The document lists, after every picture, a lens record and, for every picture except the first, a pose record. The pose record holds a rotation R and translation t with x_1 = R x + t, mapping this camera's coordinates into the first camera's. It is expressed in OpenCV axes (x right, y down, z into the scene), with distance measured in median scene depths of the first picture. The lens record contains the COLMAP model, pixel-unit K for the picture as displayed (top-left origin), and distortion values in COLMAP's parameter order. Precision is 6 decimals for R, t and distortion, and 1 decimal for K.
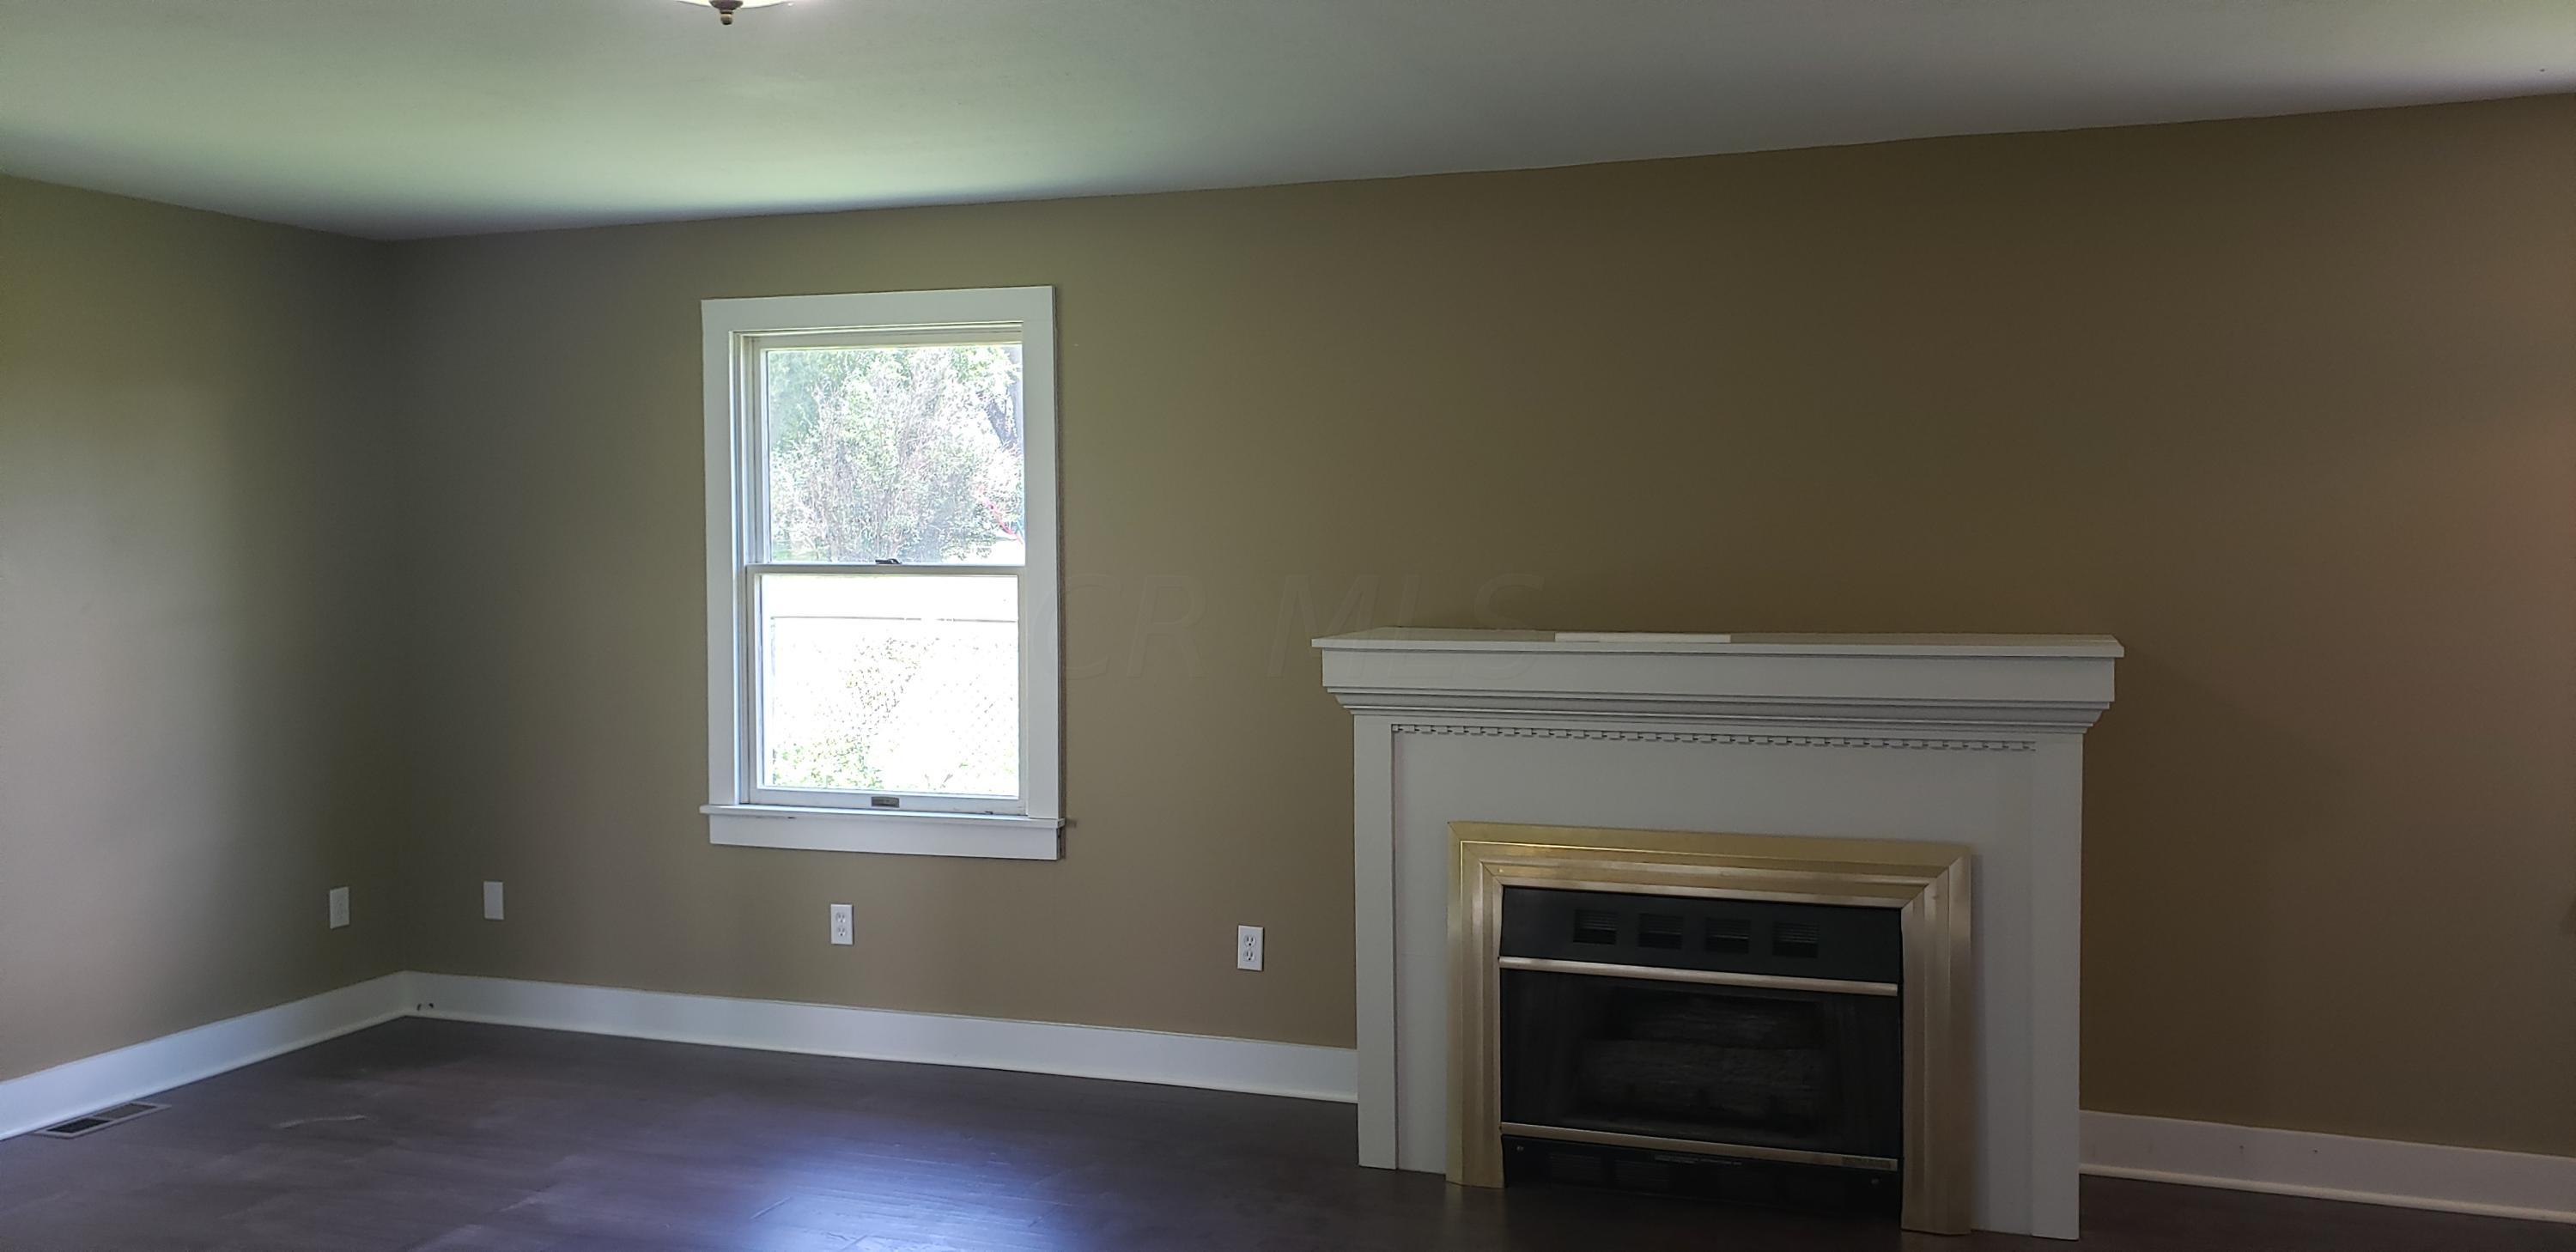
lens RADIAL K [[1947.6, 0, 1332.7], [0, 1947.6, 604.0], [0, 0, 1]] dist [-0.006514, -0.004306]
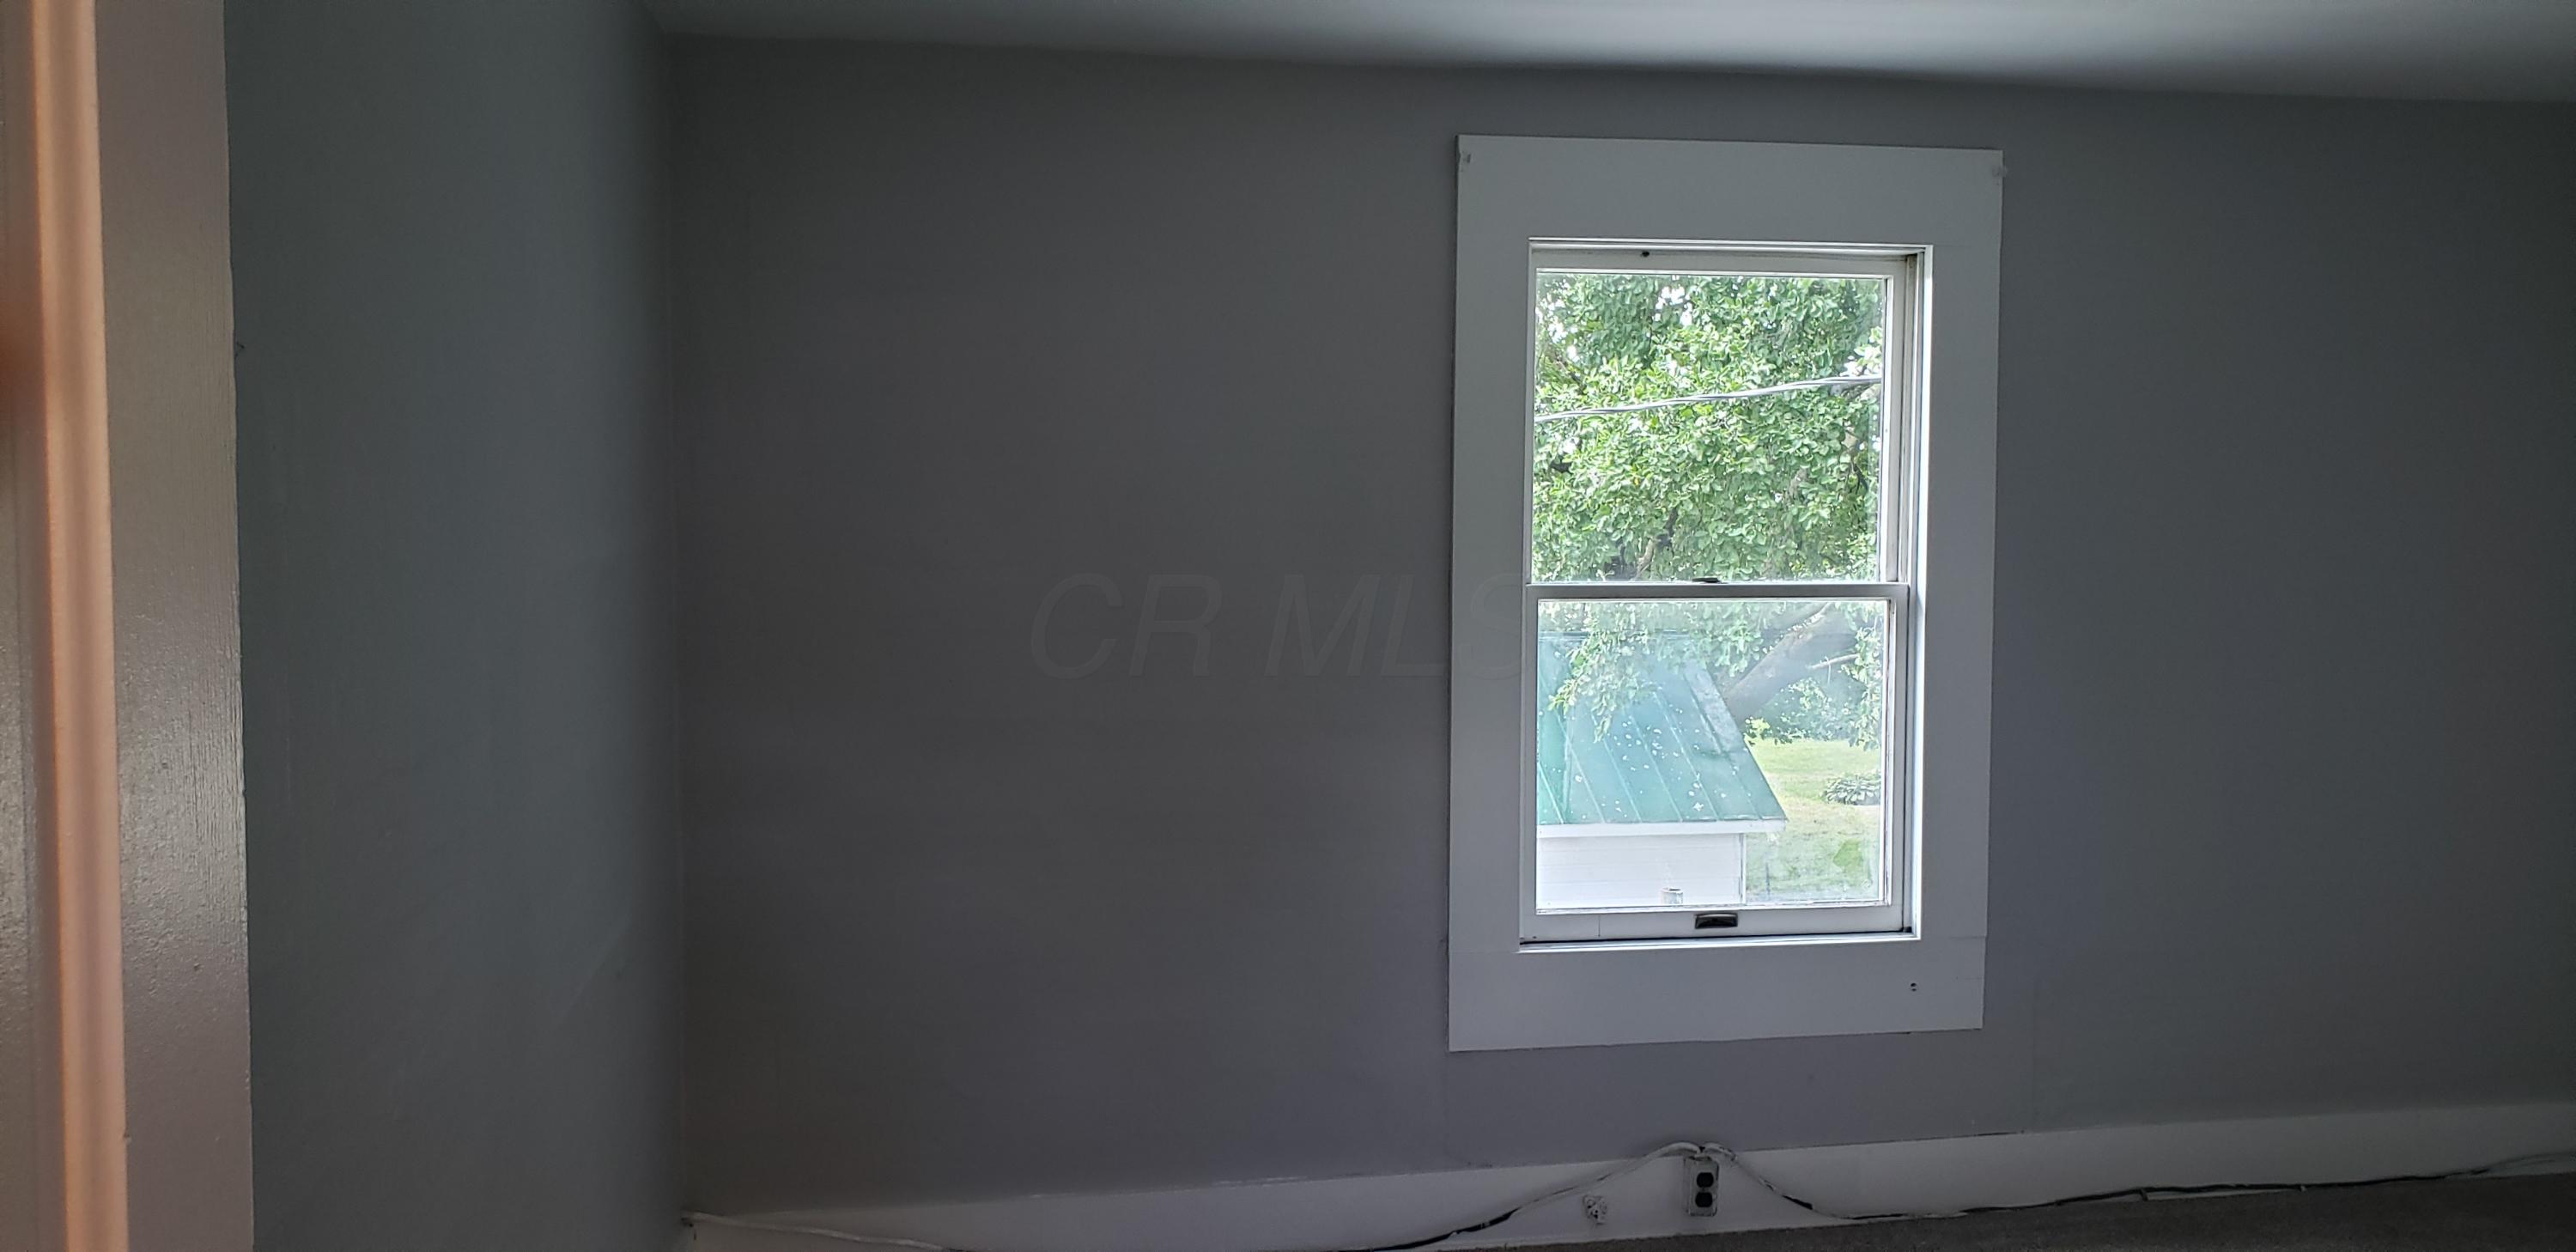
lens RADIAL K [[1947.6, 0, 1274.9], [0, 1947.6, 586.0], [0, 0, 1]] dist [-0.006514, -0.004306]
pose [[0.905582, -0.014066, 0.423938, -0.665796], [0.012772, 0.999901, 0.005893, -0.025663], [-0.423979, 0.000078, 0.905672, 0.433422]]
